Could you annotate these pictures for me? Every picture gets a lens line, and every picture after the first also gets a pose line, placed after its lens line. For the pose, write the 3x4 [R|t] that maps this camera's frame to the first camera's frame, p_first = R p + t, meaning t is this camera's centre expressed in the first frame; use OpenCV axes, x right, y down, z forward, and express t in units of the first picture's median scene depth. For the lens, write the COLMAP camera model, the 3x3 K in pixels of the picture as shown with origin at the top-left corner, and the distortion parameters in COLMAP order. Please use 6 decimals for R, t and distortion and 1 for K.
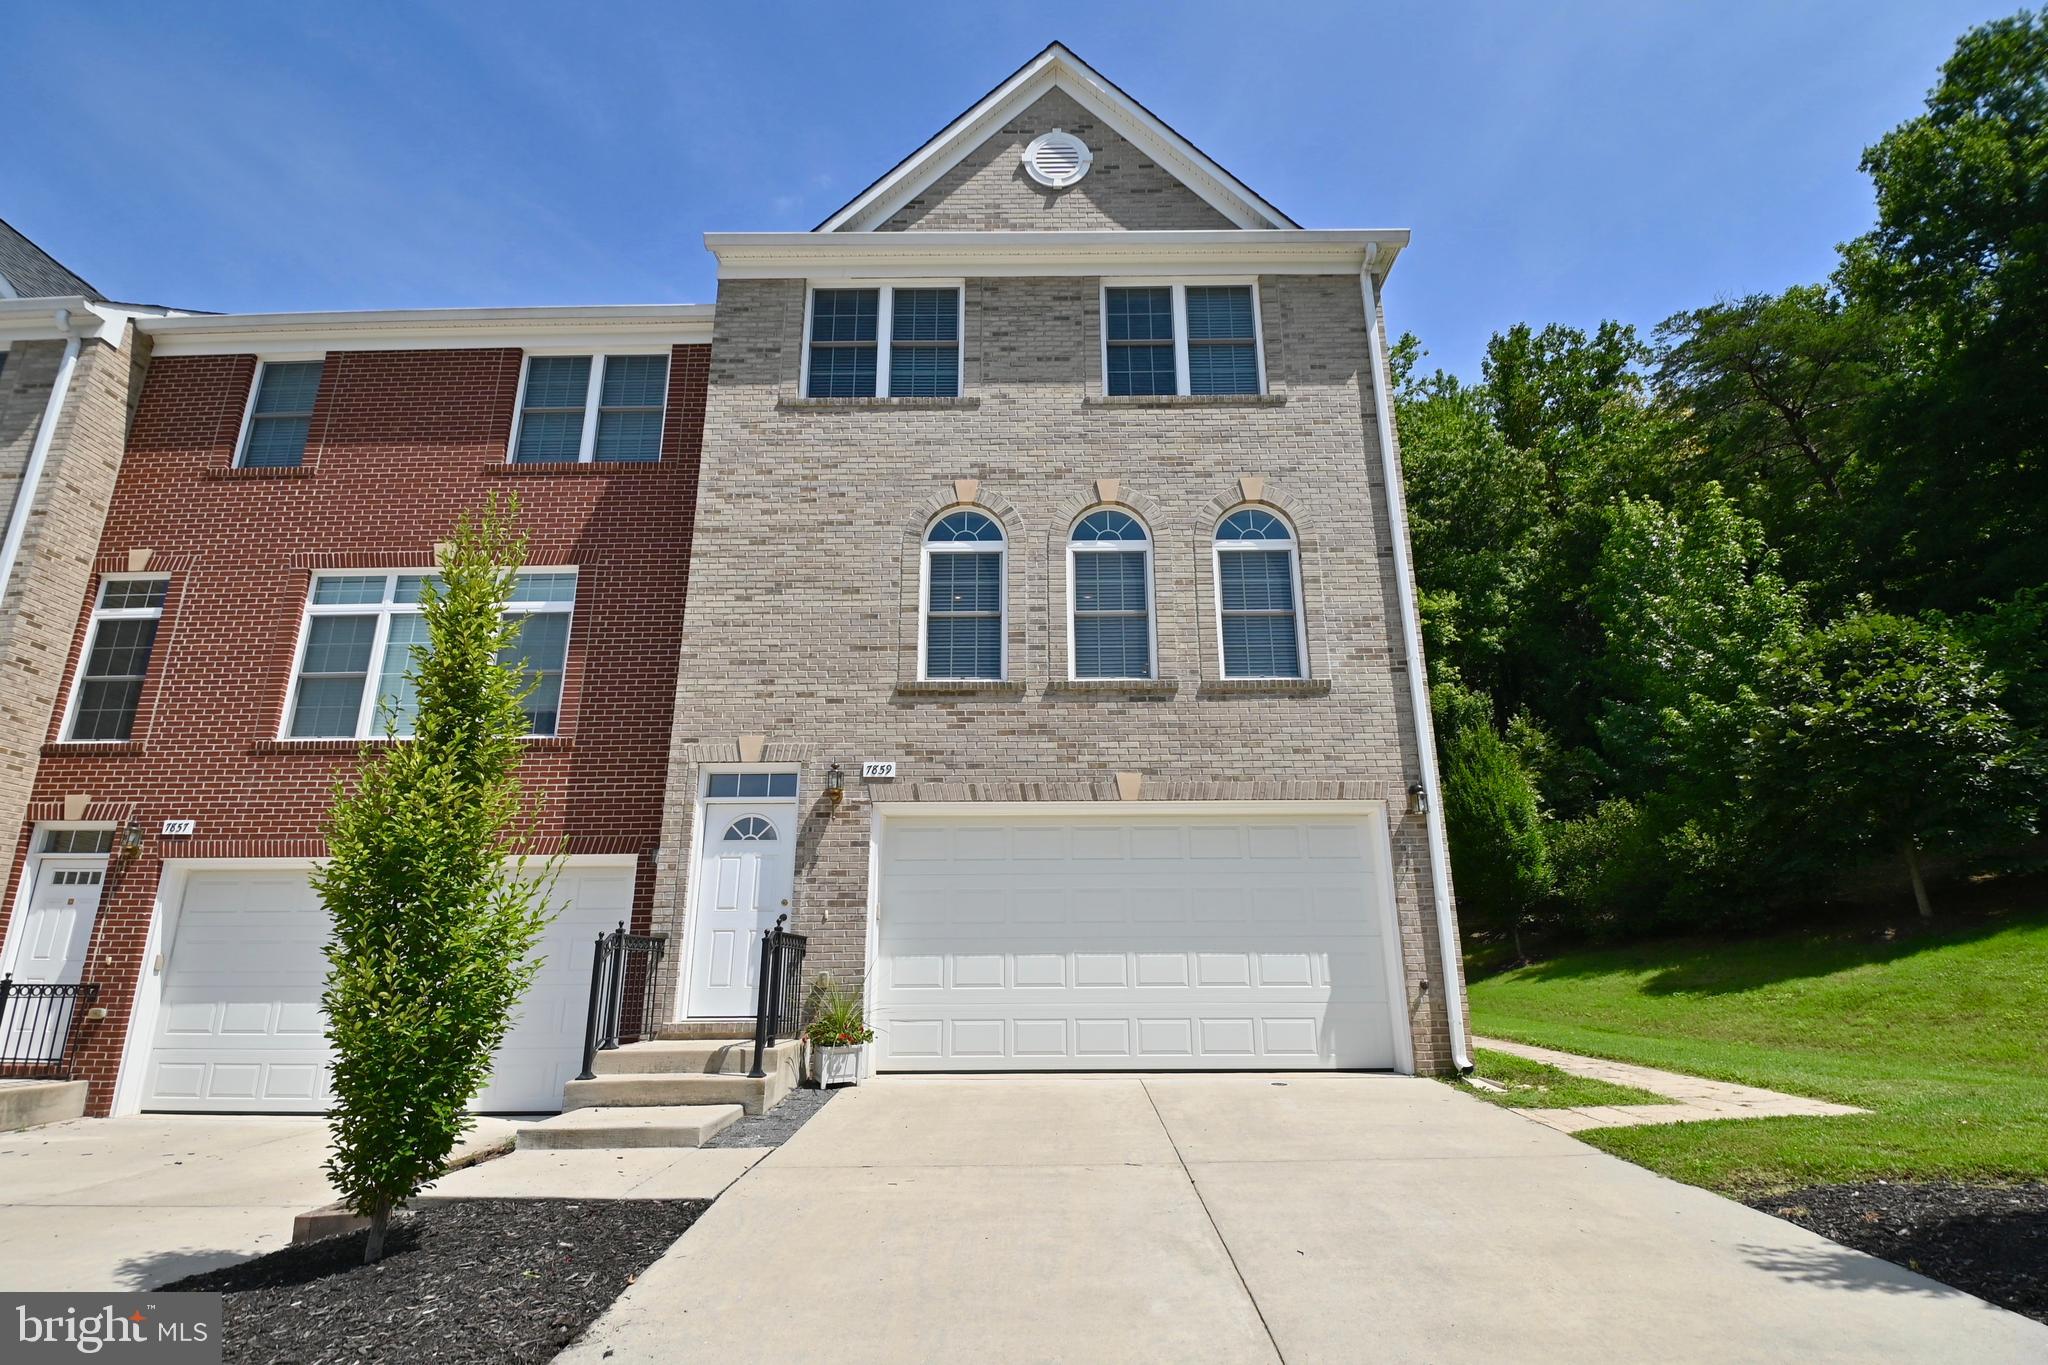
lens RADIAL K [[944.5, 0, 1017.5], [0, 944.5, 725.2], [0, 0, 1]] dist [0.011567, -0.022061]
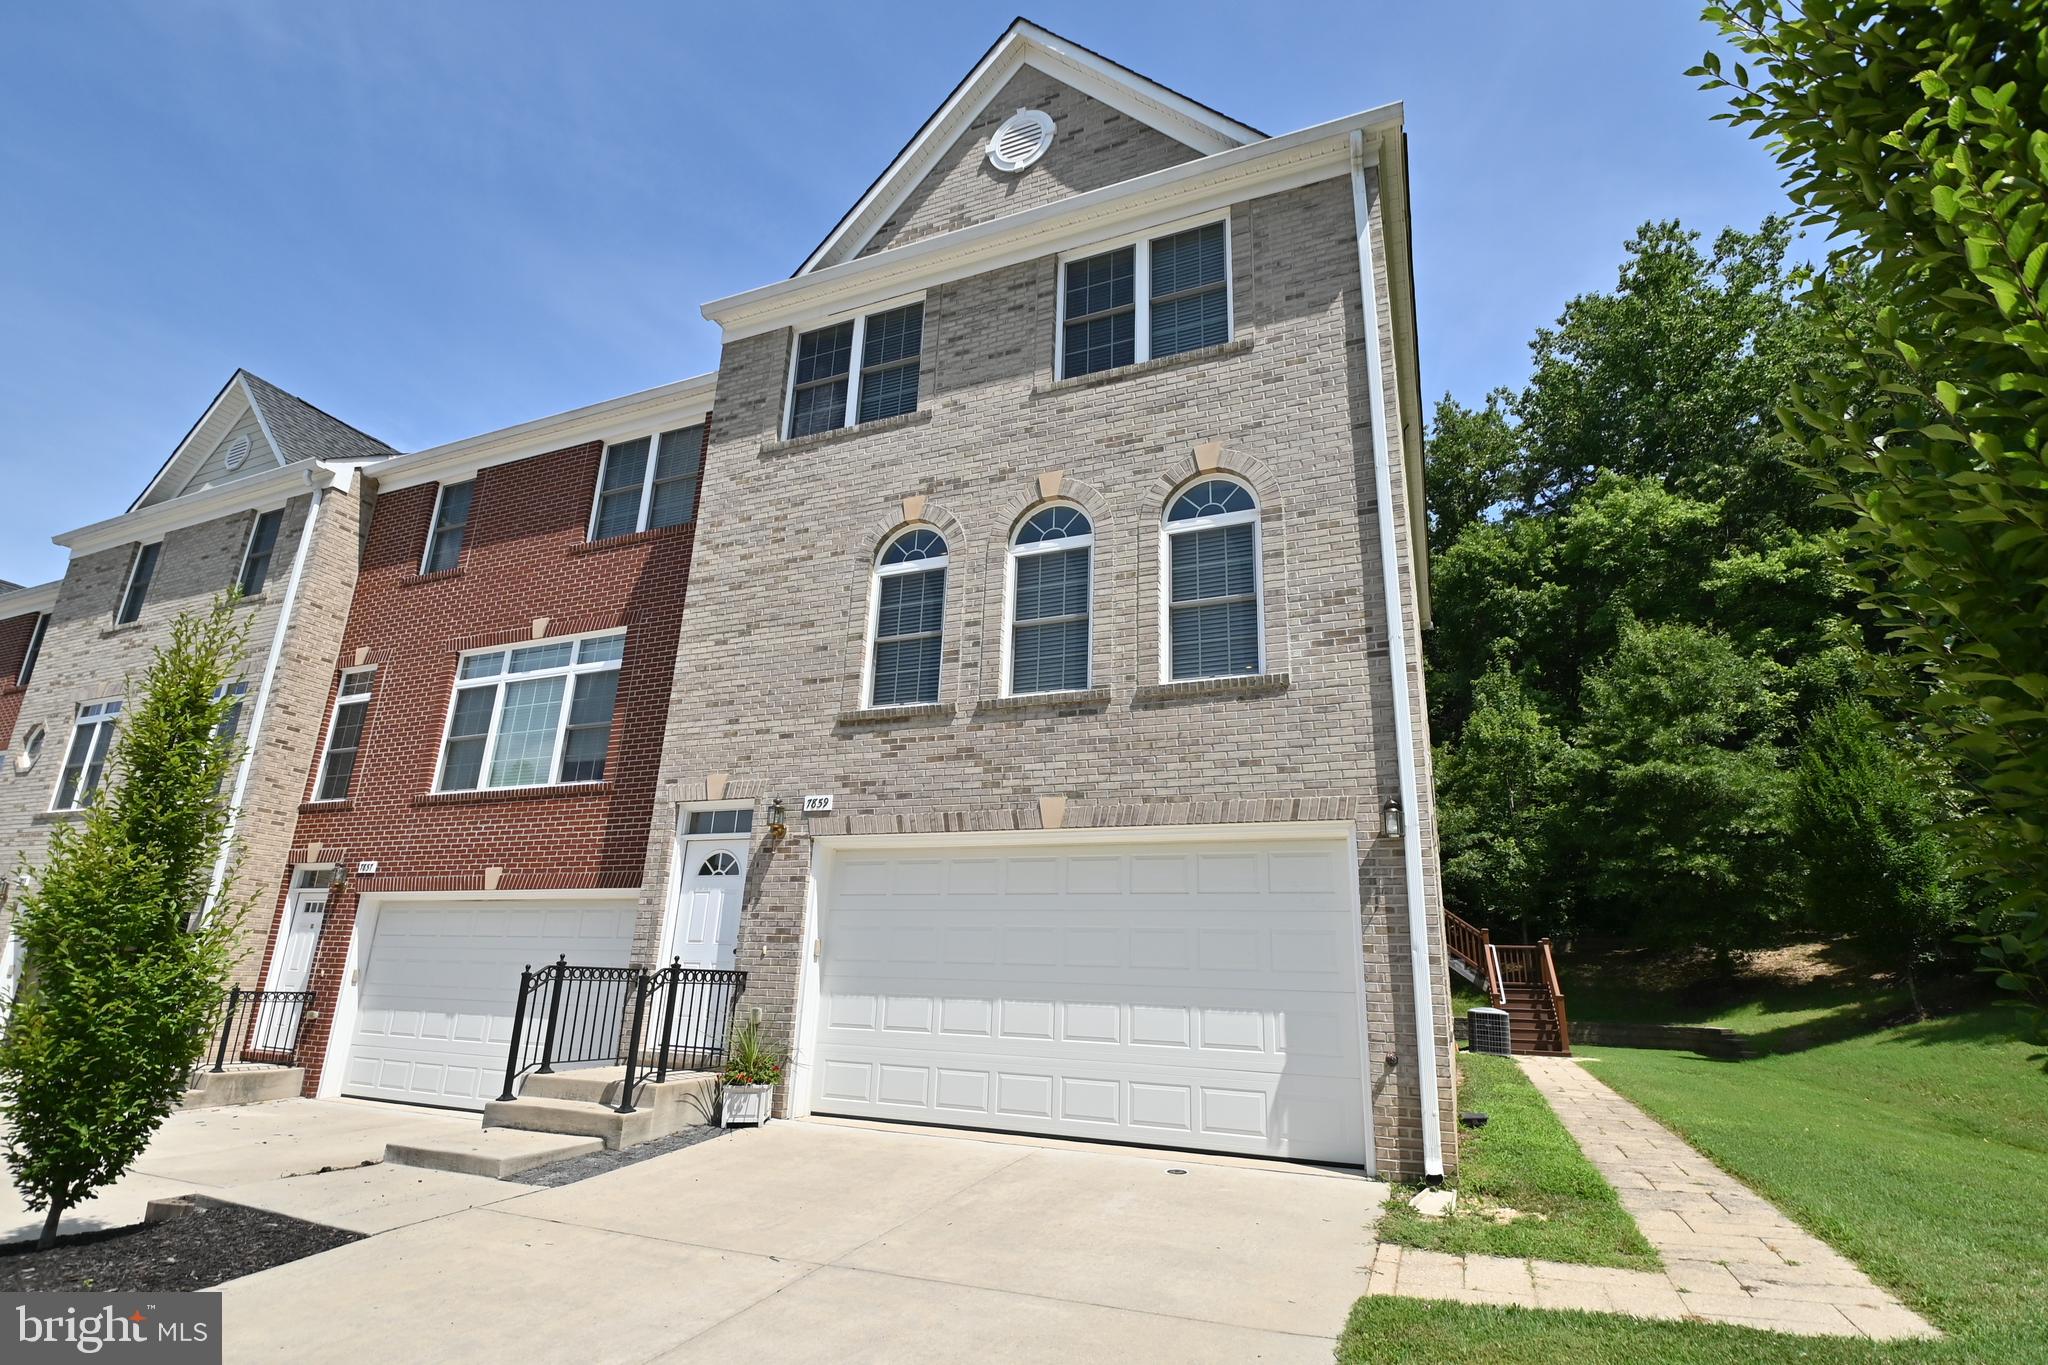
lens RADIAL K [[944.5, 0, 1017.5], [0, 944.5, 725.2], [0, 0, 1]] dist [0.011567, -0.022061]
pose [[0.928043, -0.064240, -0.366891, 0.384436], [0.058324, 0.997927, -0.027199, 0.004475], [0.367878, 0.003843, 0.929866, 0.146114]]
